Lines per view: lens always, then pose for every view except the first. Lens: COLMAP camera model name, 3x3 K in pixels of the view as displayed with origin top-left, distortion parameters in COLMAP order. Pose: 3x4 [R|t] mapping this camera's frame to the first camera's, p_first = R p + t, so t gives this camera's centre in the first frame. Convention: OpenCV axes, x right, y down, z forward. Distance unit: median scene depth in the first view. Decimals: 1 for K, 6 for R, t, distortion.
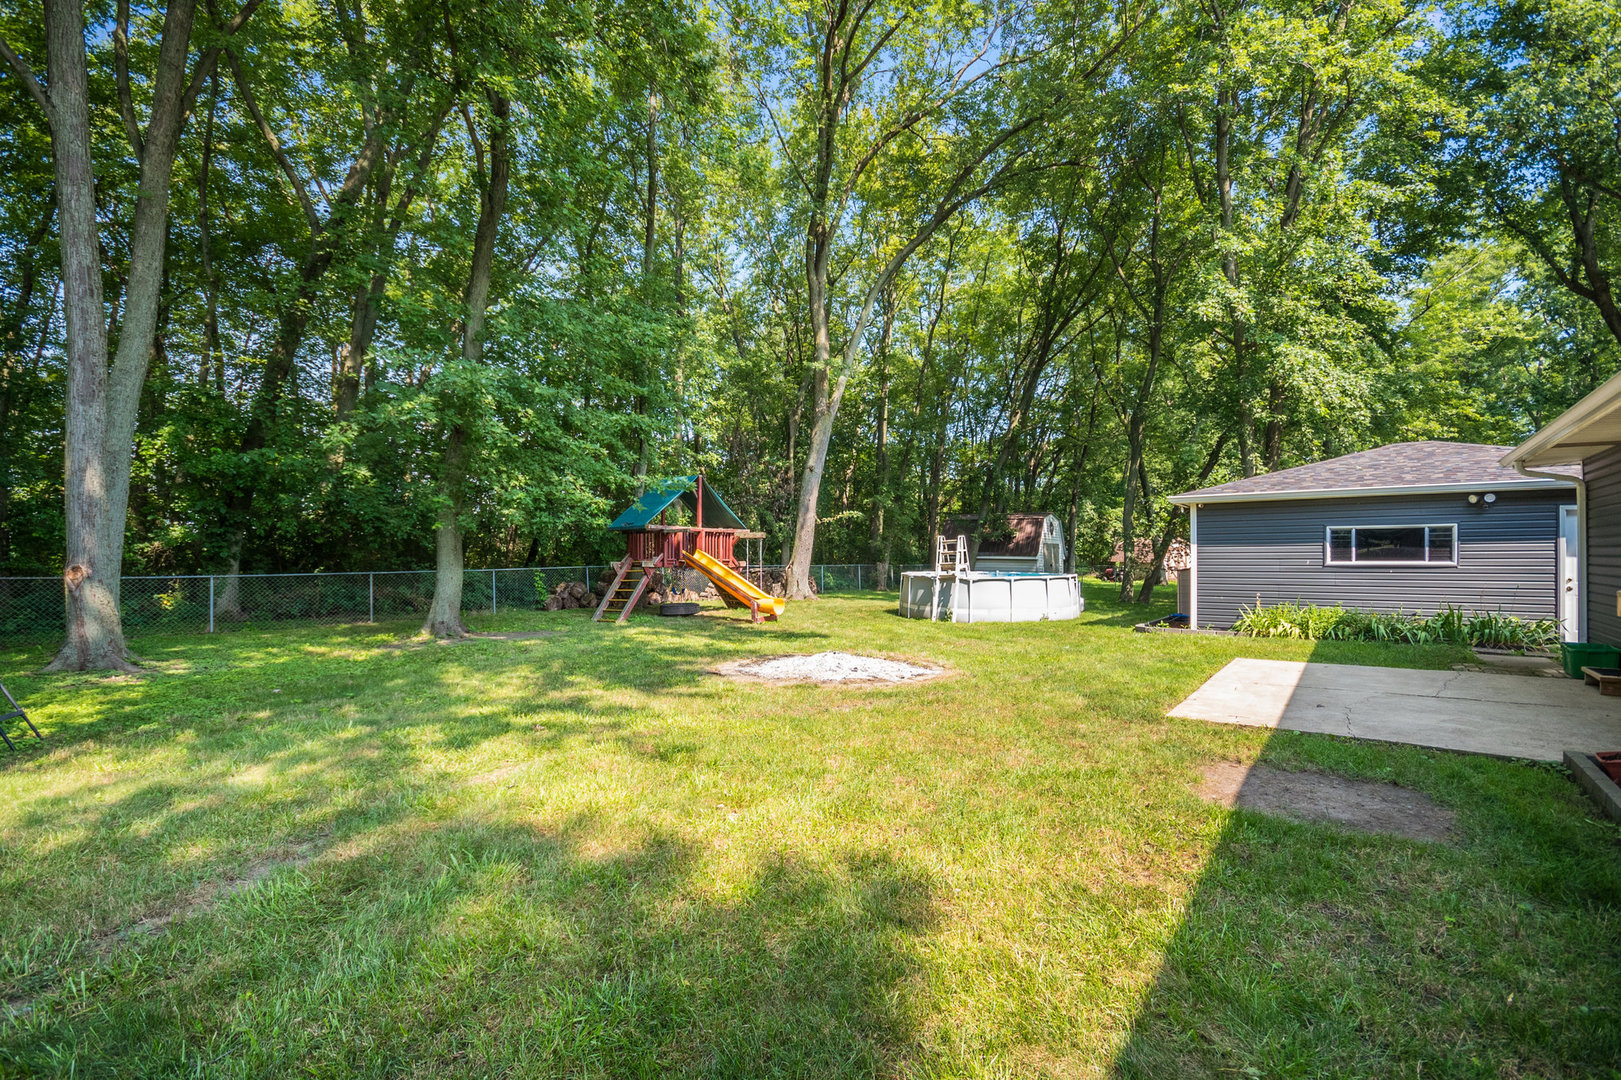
lens RADIAL K [[707.5, 0, 814.0], [0, 707.5, 547.1], [0, 0, 1]] dist [0.003356, -0.004320]
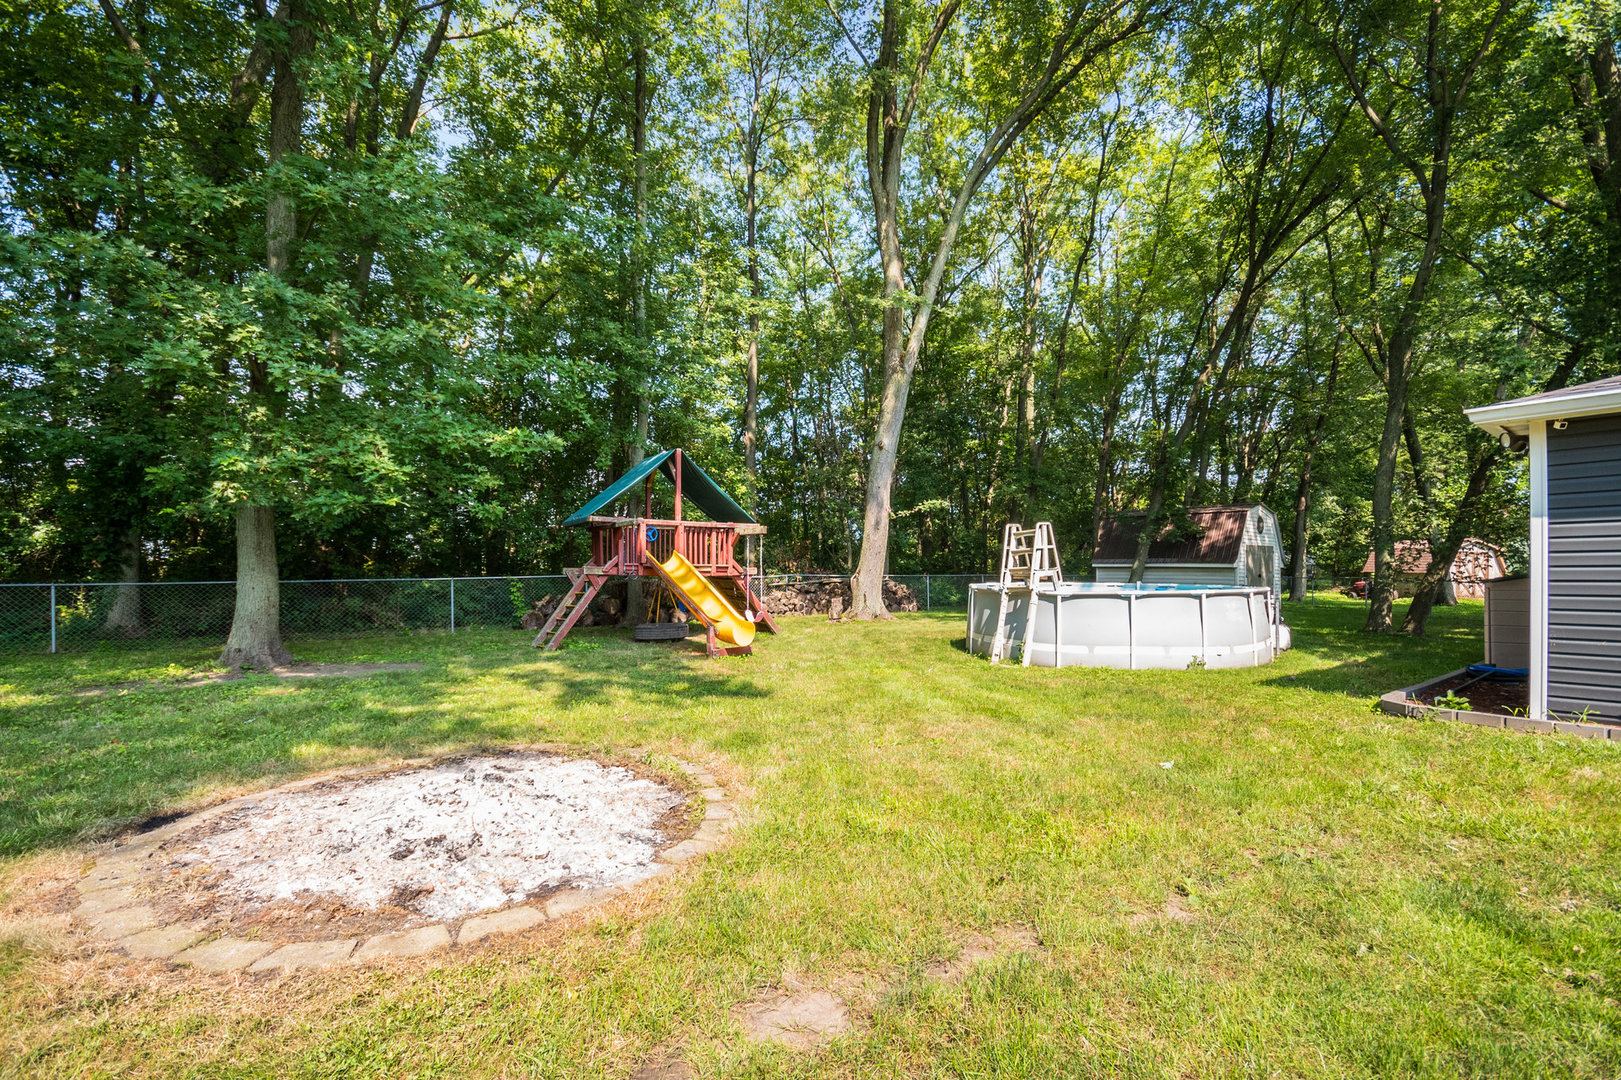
lens RADIAL K [[707.5, 0, 800.6], [0, 707.5, 567.0], [0, 0, 1]] dist [0.003356, -0.004320]
pose [[0.960261, -0.004217, -0.279070, 0.156196], [0.006761, 0.999944, 0.008155, 0.013978], [0.279020, -0.009717, 0.960236, 0.321262]]
